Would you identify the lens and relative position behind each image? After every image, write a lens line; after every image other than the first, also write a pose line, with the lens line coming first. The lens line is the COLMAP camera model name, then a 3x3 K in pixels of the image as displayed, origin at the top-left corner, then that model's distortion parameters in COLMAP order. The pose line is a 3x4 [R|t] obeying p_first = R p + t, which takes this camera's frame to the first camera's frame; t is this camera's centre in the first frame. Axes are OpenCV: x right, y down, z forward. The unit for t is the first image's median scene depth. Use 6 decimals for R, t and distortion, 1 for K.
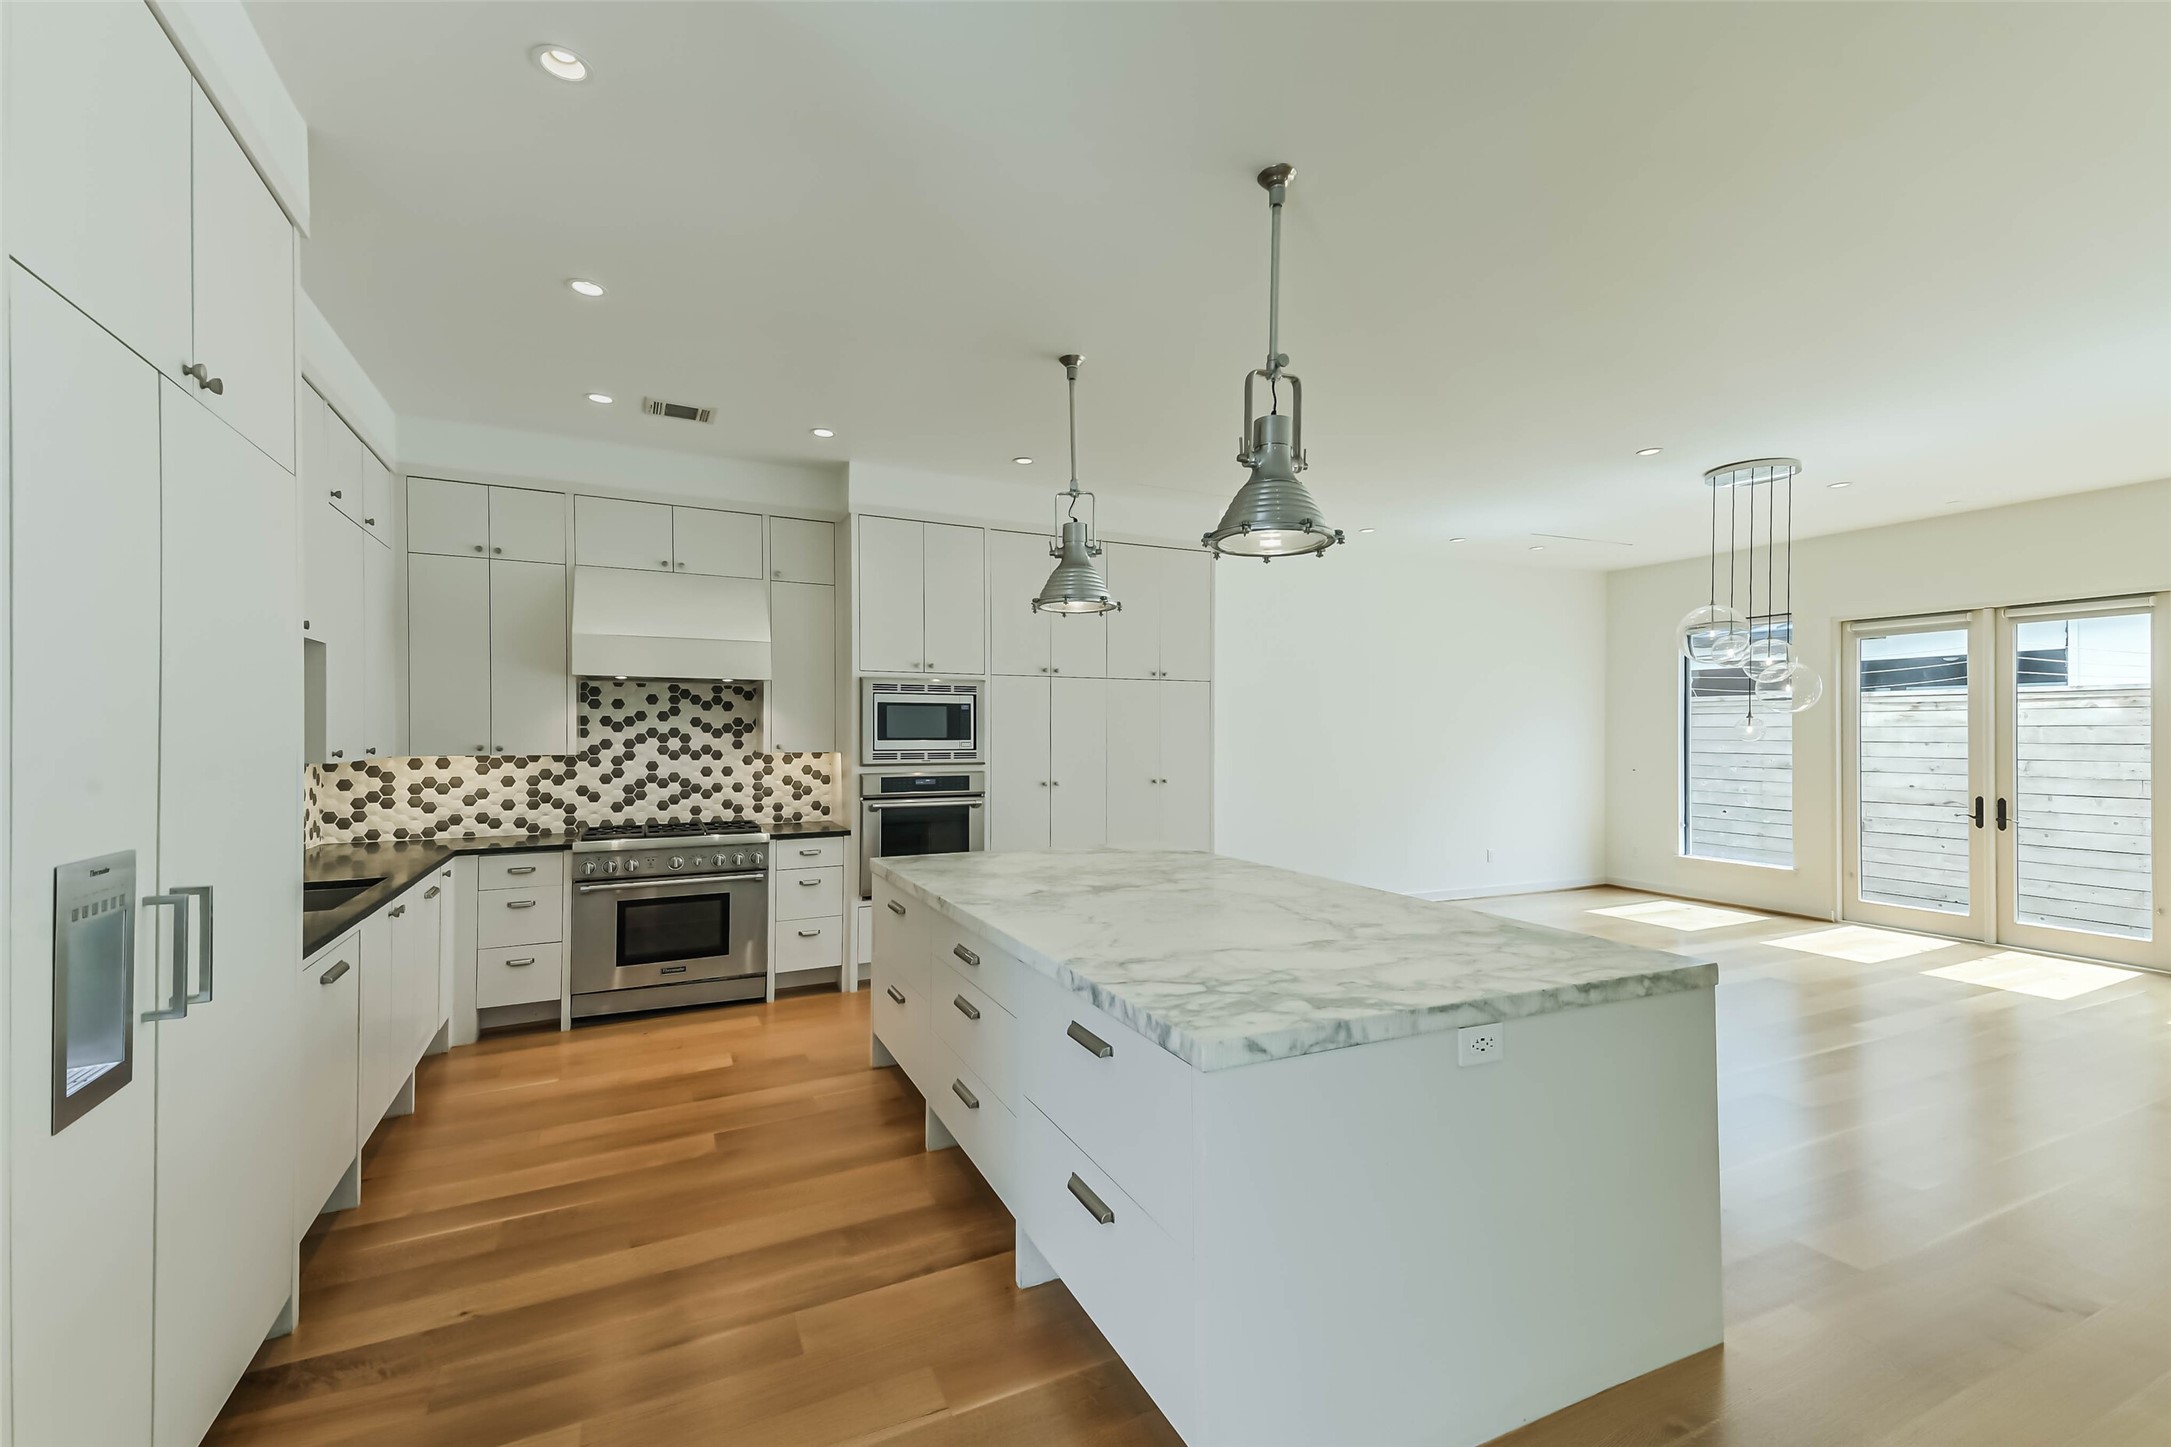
lens RADIAL K [[933.9, 0, 1111.8], [0, 933.9, 732.3], [0, 0, 1]] dist [0.075894, -0.027057]
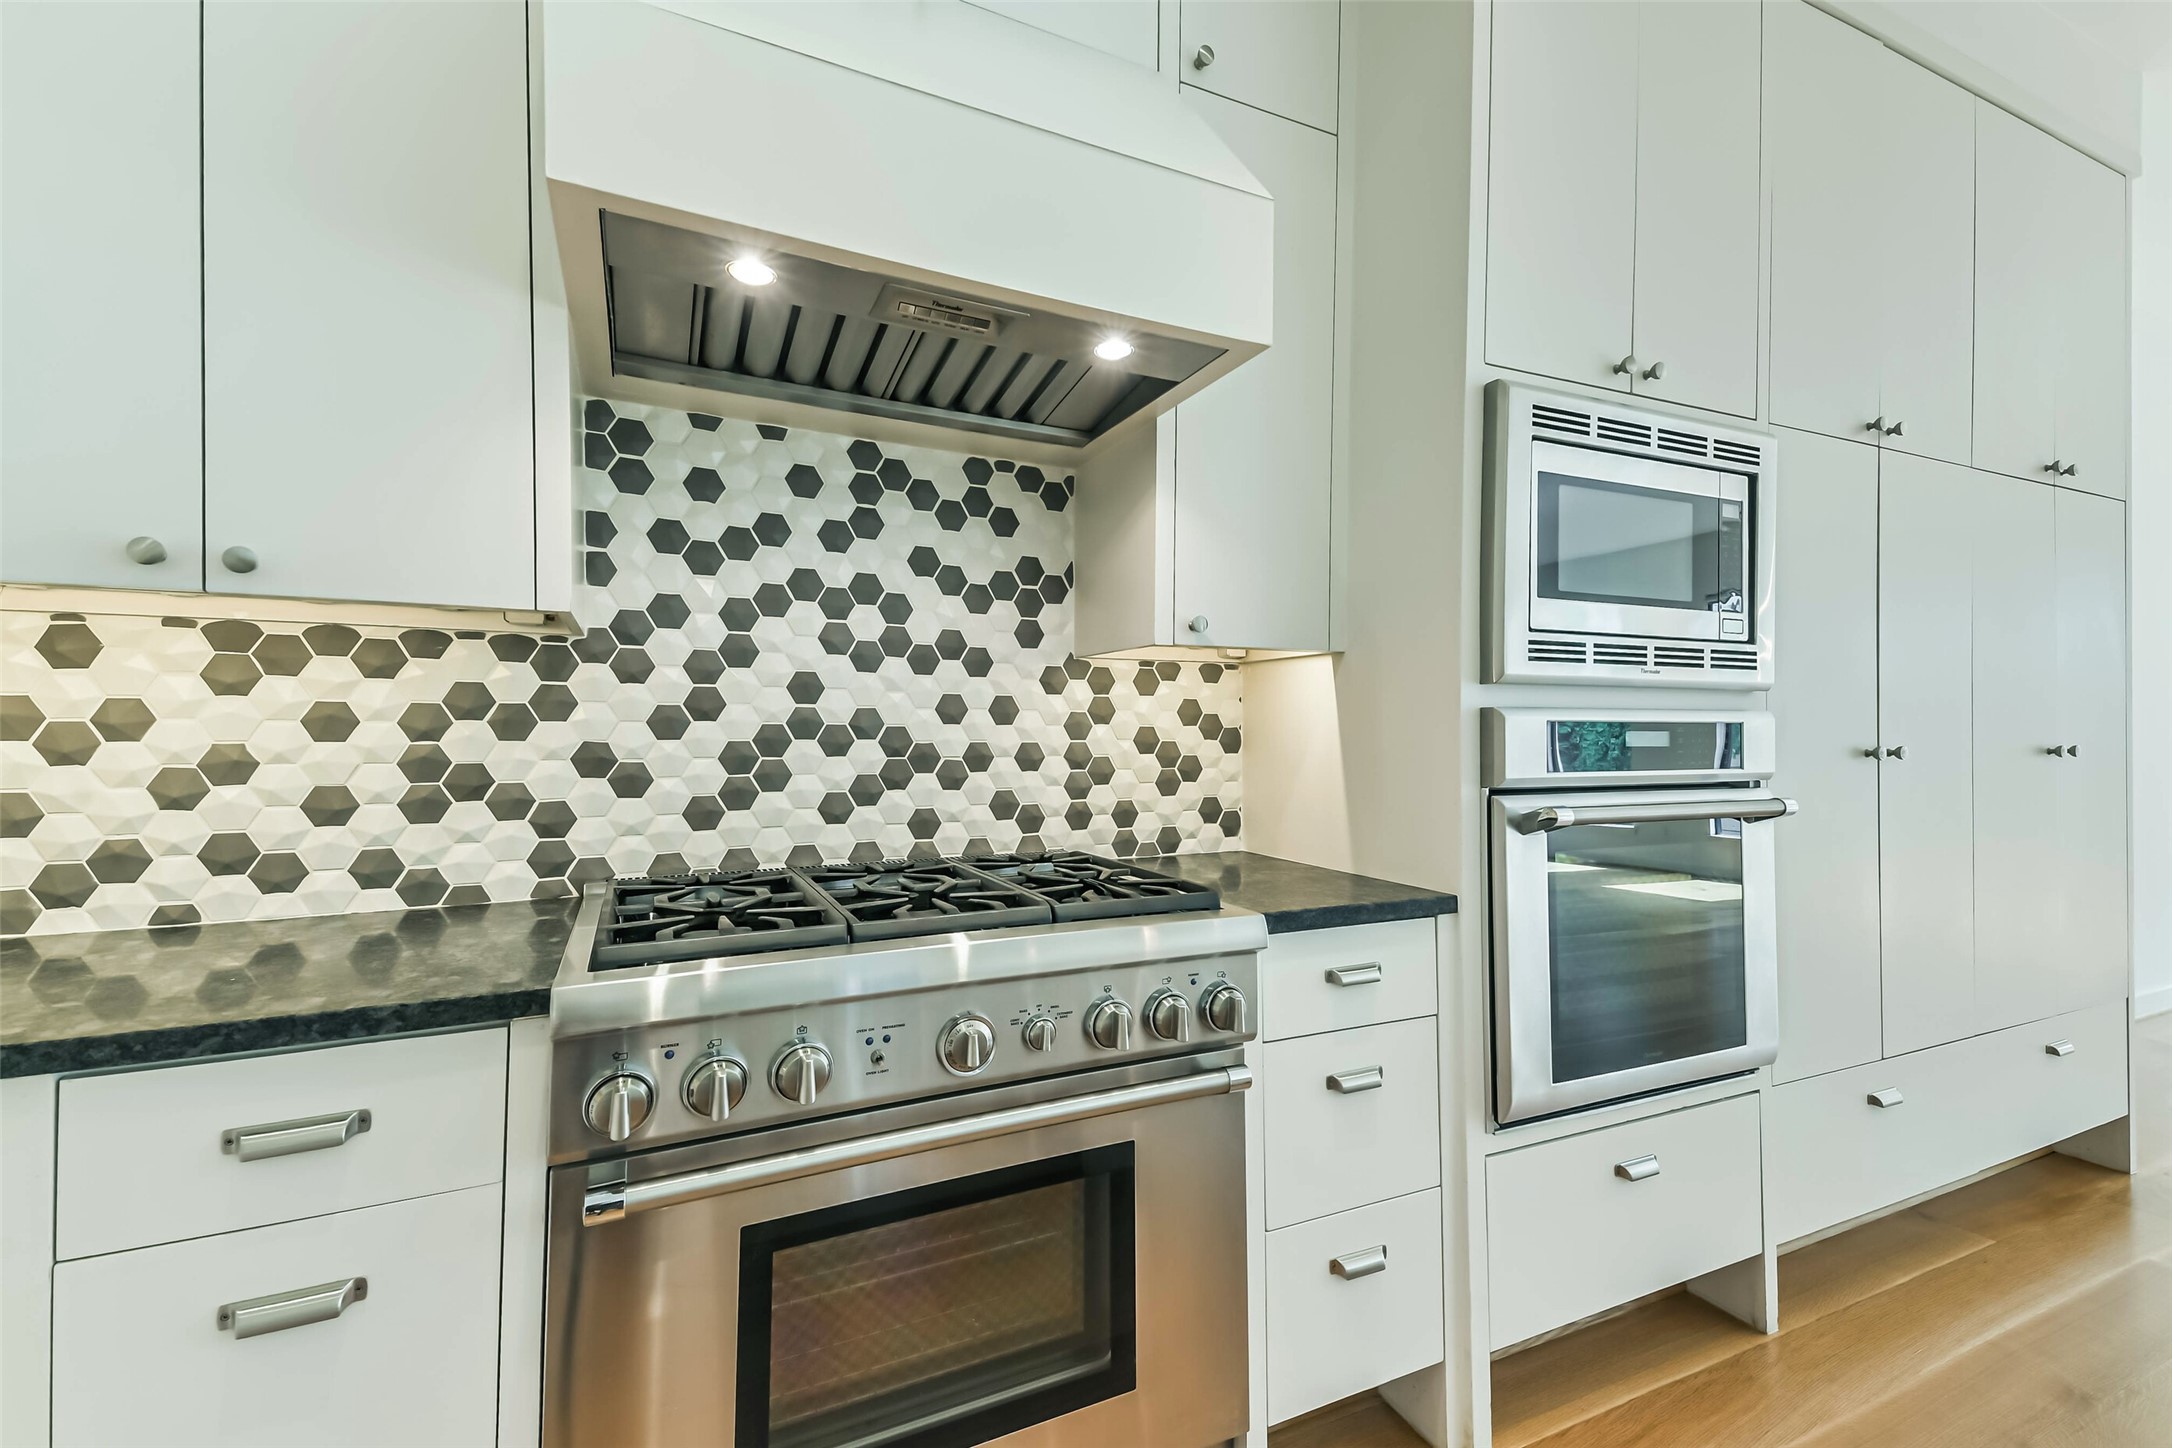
lens RADIAL K [[934.3, 0, 1099.9], [0, 934.3, 728.5], [0, 0, 1]] dist [0.075894, -0.027057]
pose [[0.999954, -0.000453, -0.009548, -0.384269], [0.000371, 0.999963, -0.008642, 0.052999], [0.009552, 0.008638, 0.999917, 0.686218]]
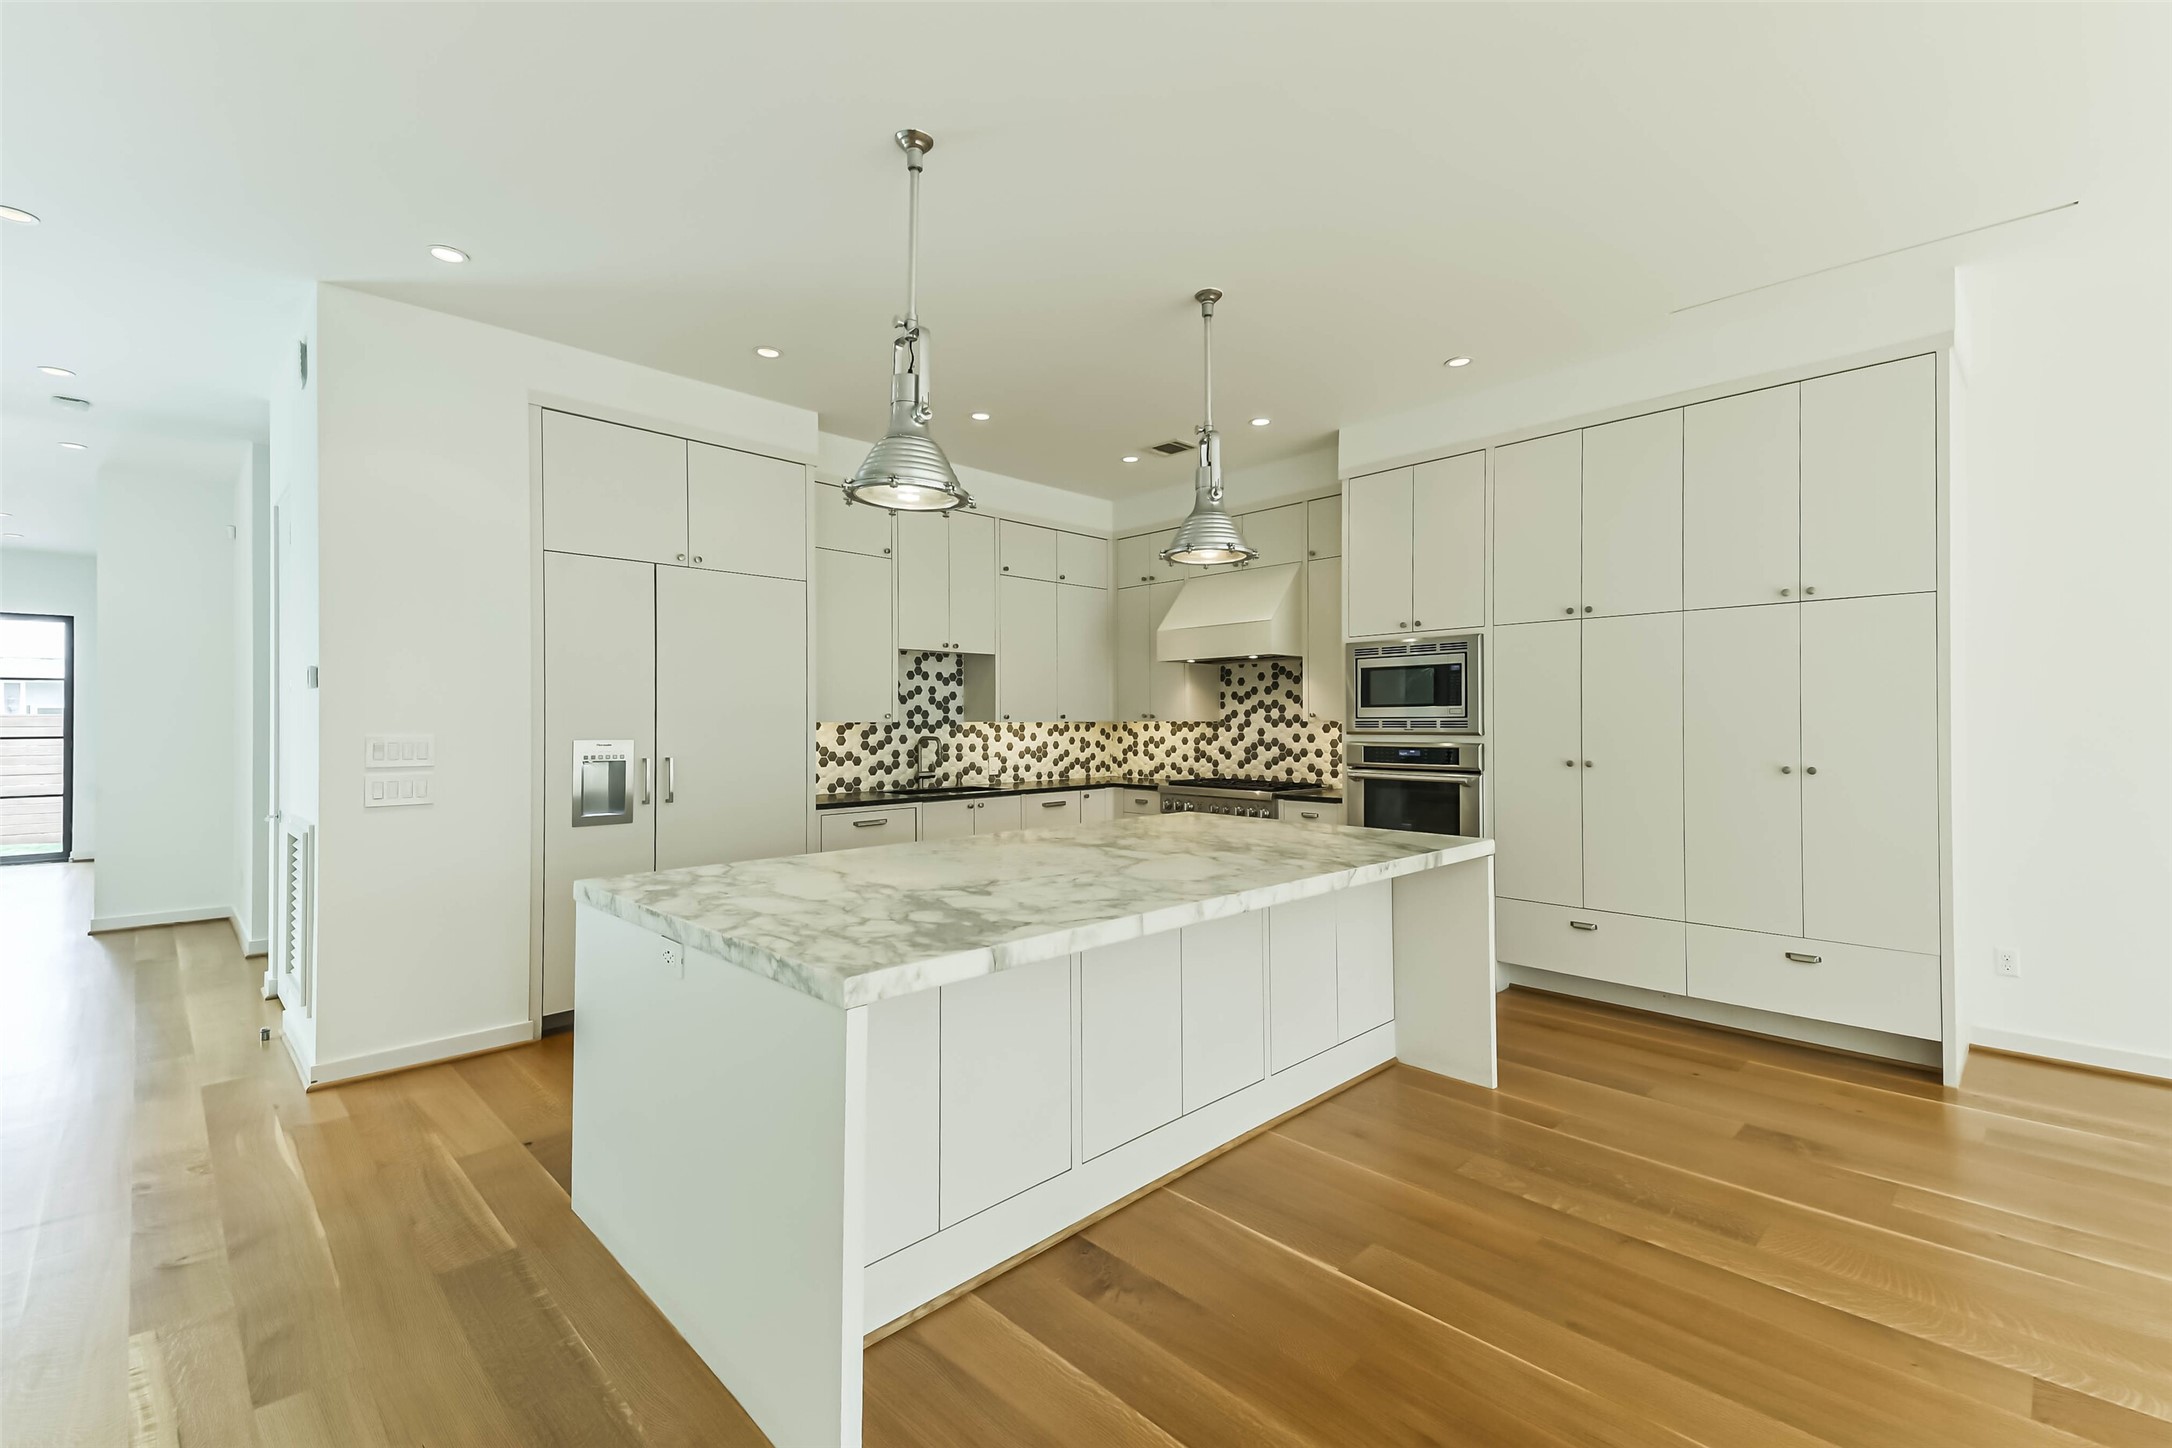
lens RADIAL K [[934.3, 0, 1088.2], [0, 934.3, 719.0], [0, 0, 1]] dist [0.075894, -0.027057]
pose [[0.317033, -0.005808, -0.948397, 0.579852], [-0.000768, 0.999979, -0.006381, 0.026980], [0.948414, 0.002751, 0.317022, 0.418848]]
